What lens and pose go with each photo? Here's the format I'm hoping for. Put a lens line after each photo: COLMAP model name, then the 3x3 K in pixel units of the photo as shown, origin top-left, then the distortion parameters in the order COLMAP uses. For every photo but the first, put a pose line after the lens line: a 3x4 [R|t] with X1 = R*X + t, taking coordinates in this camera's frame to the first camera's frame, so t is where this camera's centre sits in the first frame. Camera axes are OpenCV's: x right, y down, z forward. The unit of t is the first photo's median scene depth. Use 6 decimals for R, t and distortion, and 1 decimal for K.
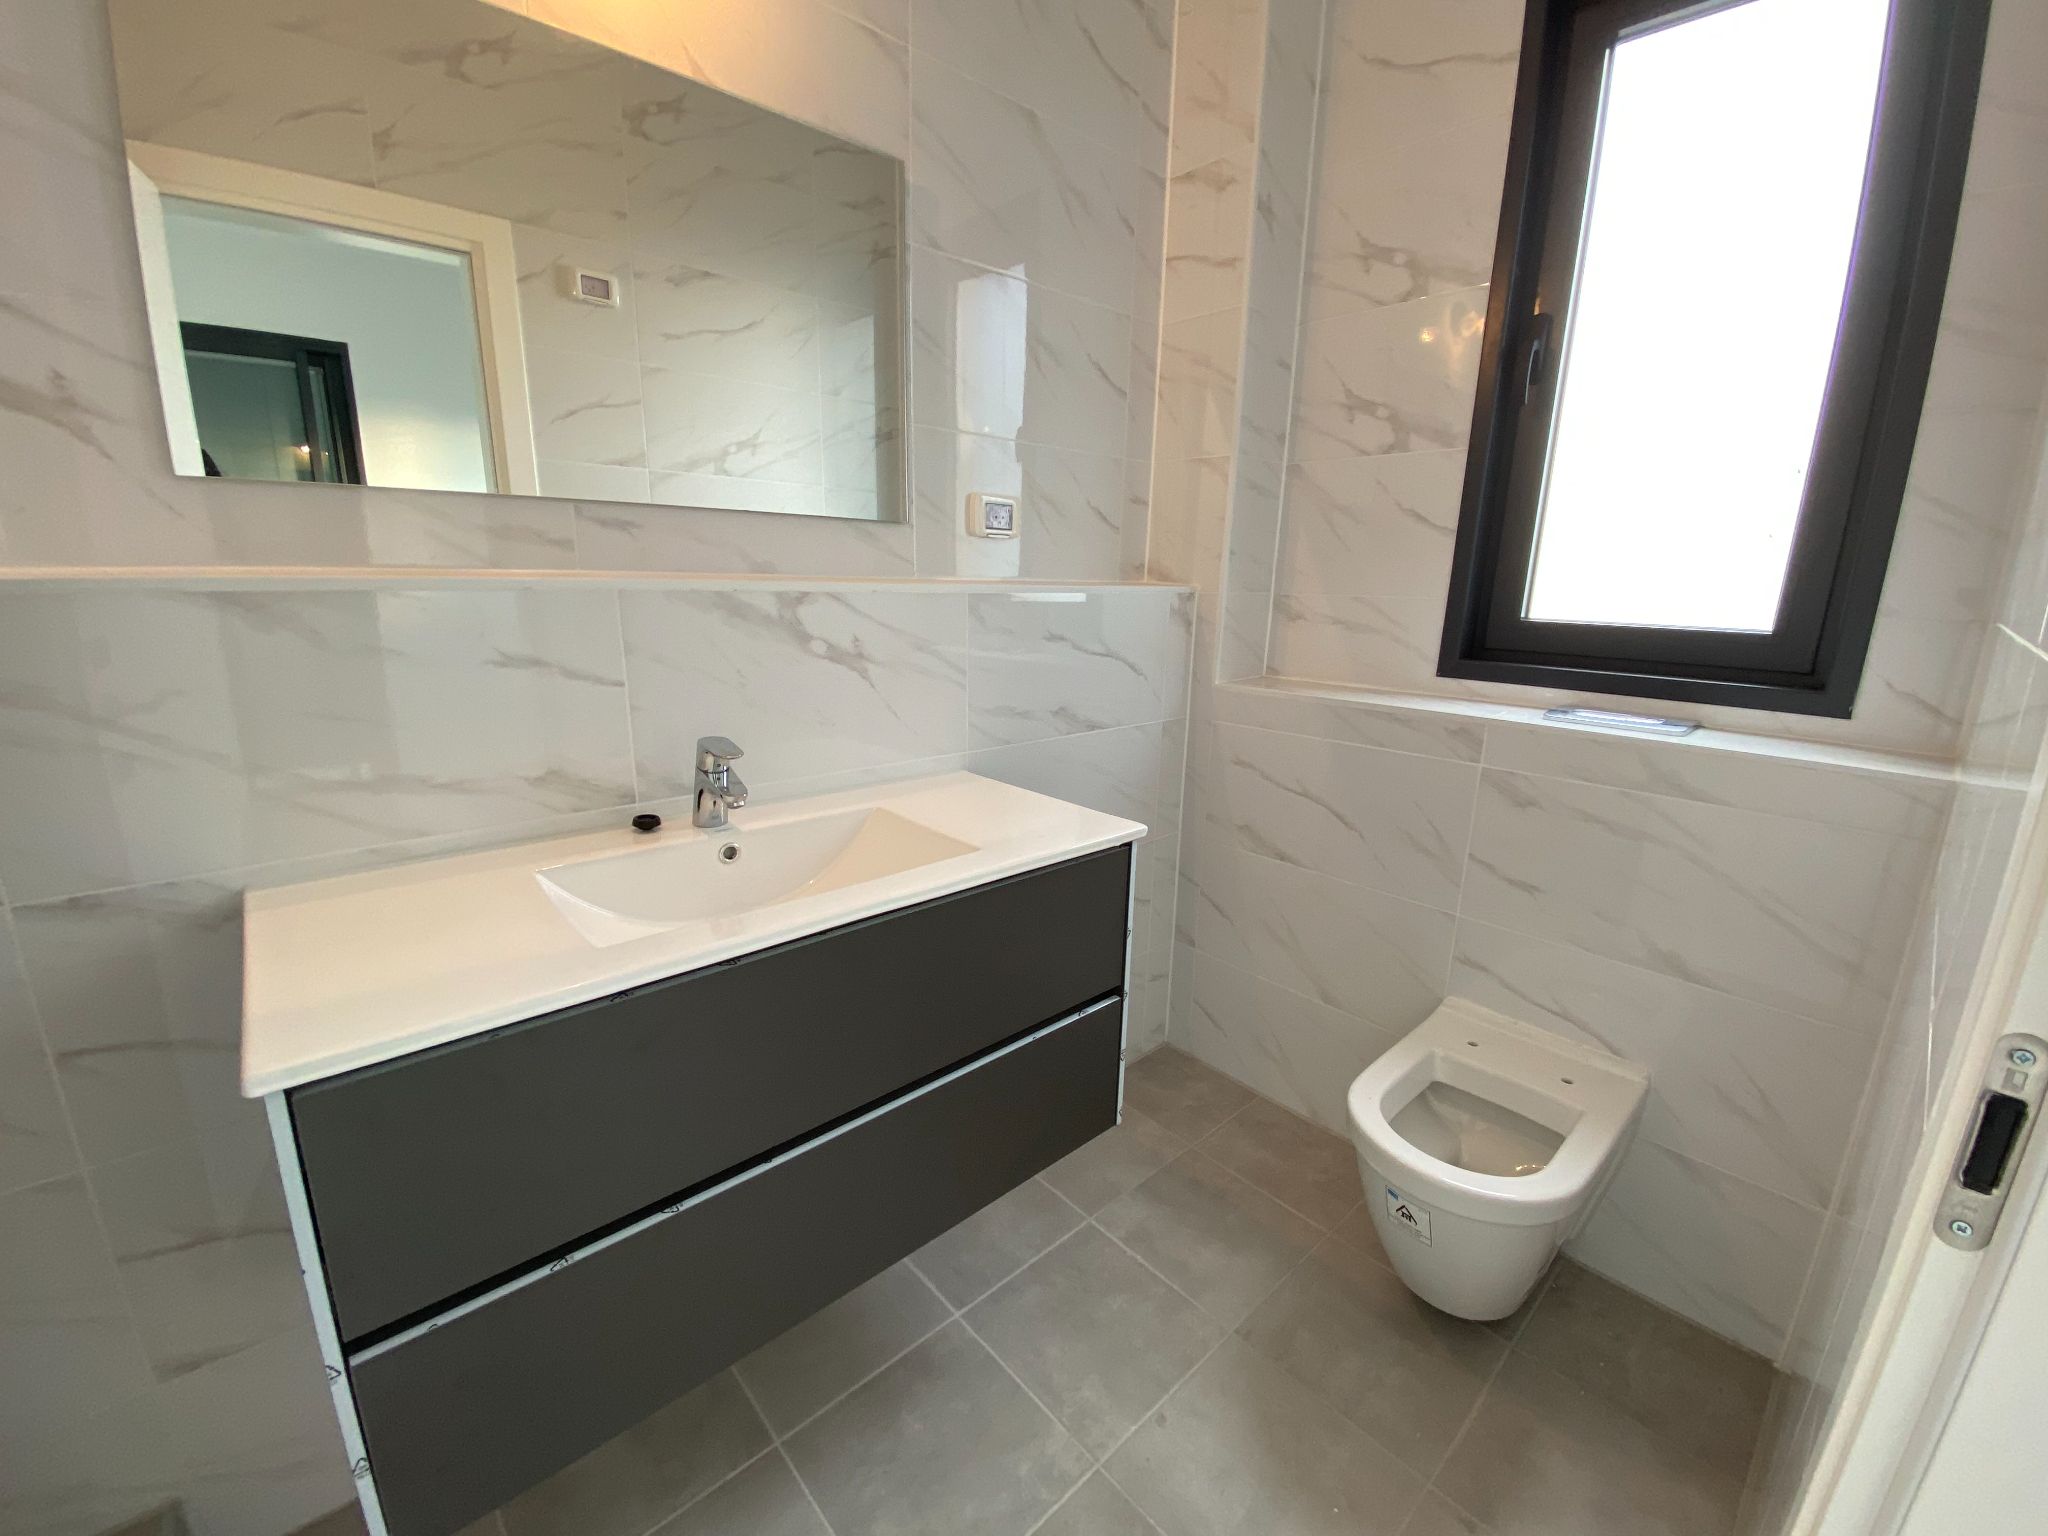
lens RADIAL K [[825.3, 0, 1024.0], [0, 825.3, 768.0], [0, 0, 1]] dist [0.026648, -0.000003]
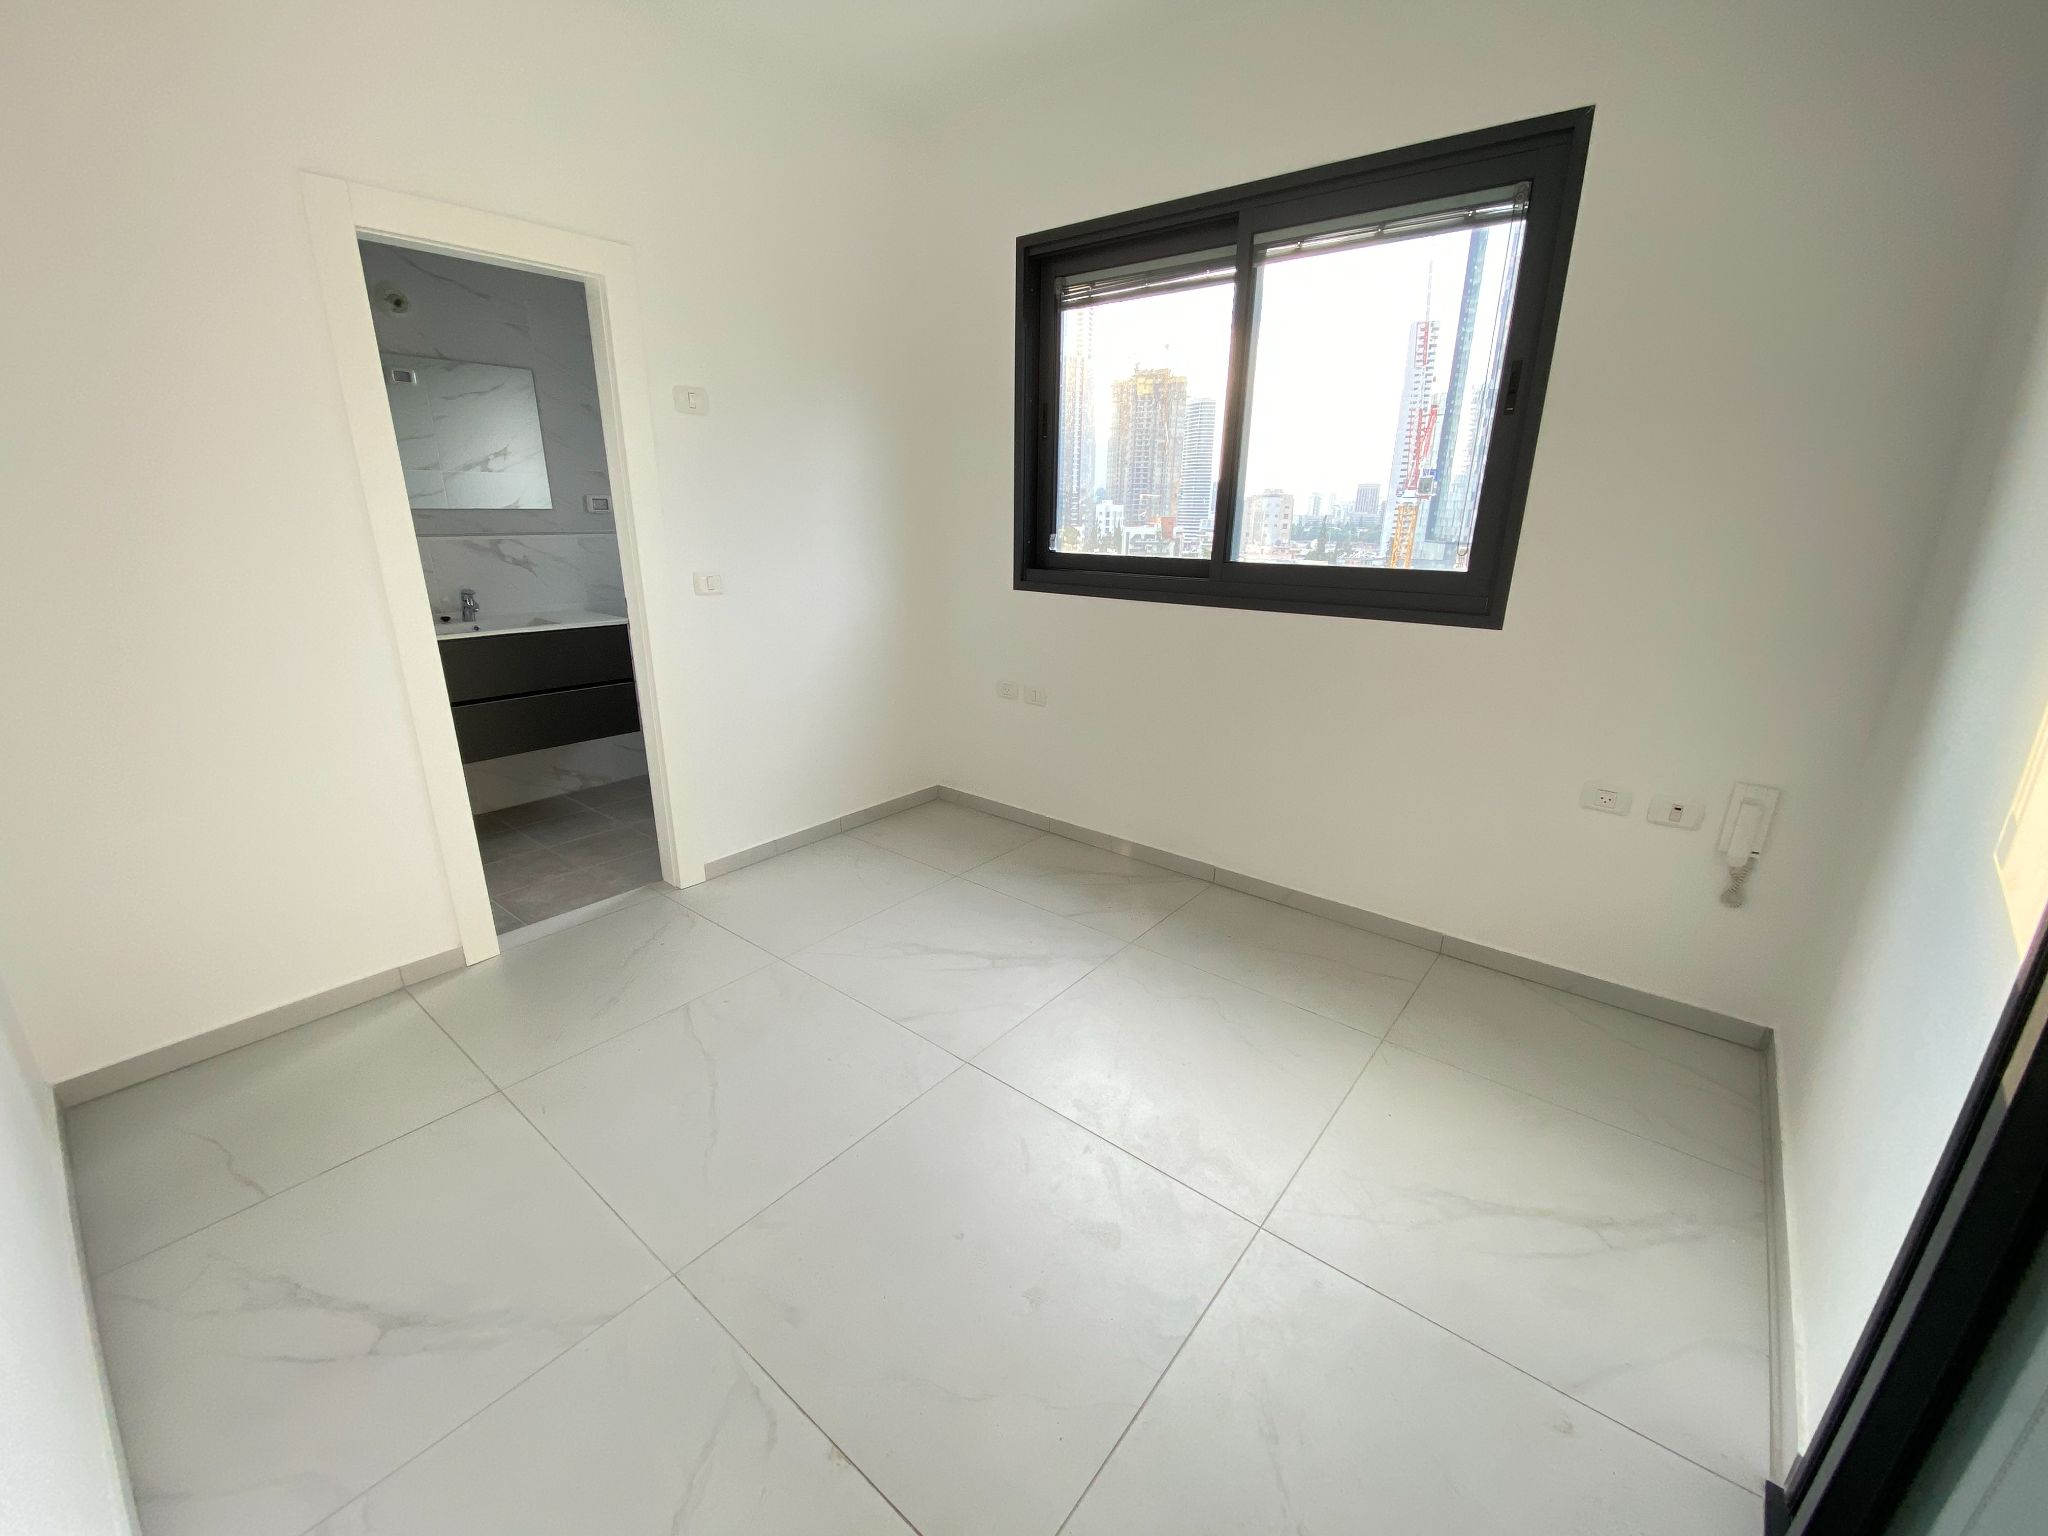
lens RADIAL K [[811.6, 0, 1024.0], [0, 811.6, 768.0], [0, 0, 1]] dist [0.000103, -0.000024]
pose [[0.986553, -0.051103, 0.155247, 0.555450], [0.038977, 0.996019, 0.080171, 0.222127], [-0.158726, -0.073042, 0.984617, -1.115612]]
